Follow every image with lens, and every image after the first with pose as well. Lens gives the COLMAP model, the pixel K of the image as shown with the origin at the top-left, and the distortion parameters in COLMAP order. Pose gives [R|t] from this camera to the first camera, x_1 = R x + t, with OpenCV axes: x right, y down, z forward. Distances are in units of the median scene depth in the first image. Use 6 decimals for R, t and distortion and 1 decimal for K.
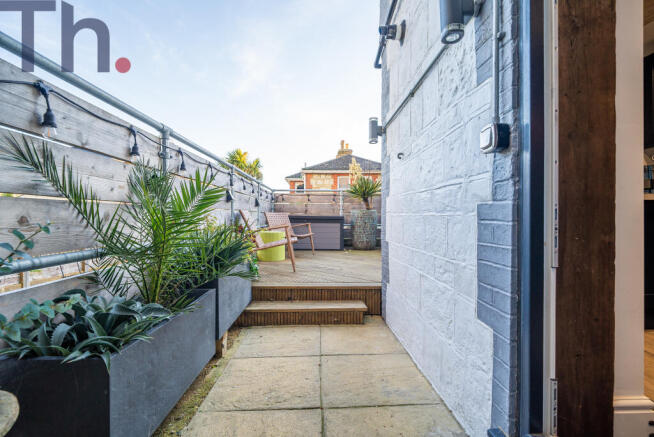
lens RADIAL K [[304.4, 0, 327.3], [0, 304.4, 216.3], [0, 0, 1]] dist [-0.003735, -0.001565]
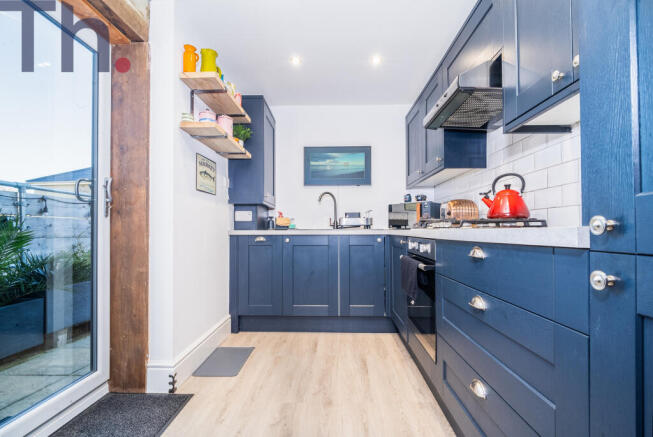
lens RADIAL K [[307.6, 0, 327.4], [0, 307.6, 226.1], [0, 0, 1]] dist [-0.001195, -0.000335]
pose [[0.997642, -0.004194, -0.068510, 1.774318], [0.003167, 0.999881, -0.015081, -0.126043], [0.068565, 0.014828, 0.997536, -0.598487]]
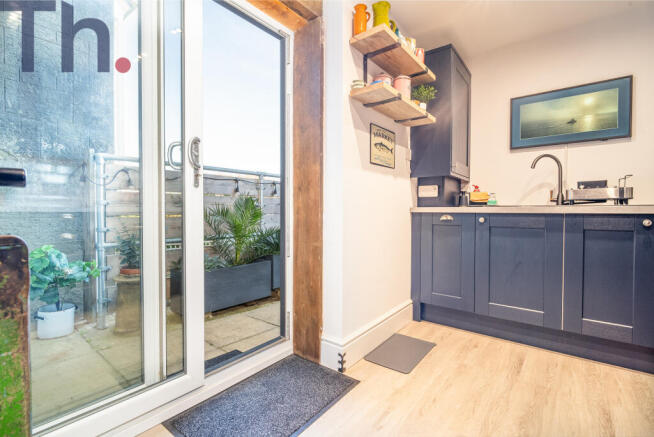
lens RADIAL K [[304.4, 0, 327.3], [0, 304.4, 216.3], [0, 0, 1]] dist [-0.003735, -0.001565]
pose [[0.756928, 0.013868, -0.653351, 1.798342], [-0.002372, 0.999827, 0.018475, -0.107240], [0.653494, -0.012434, 0.756829, -0.278282]]
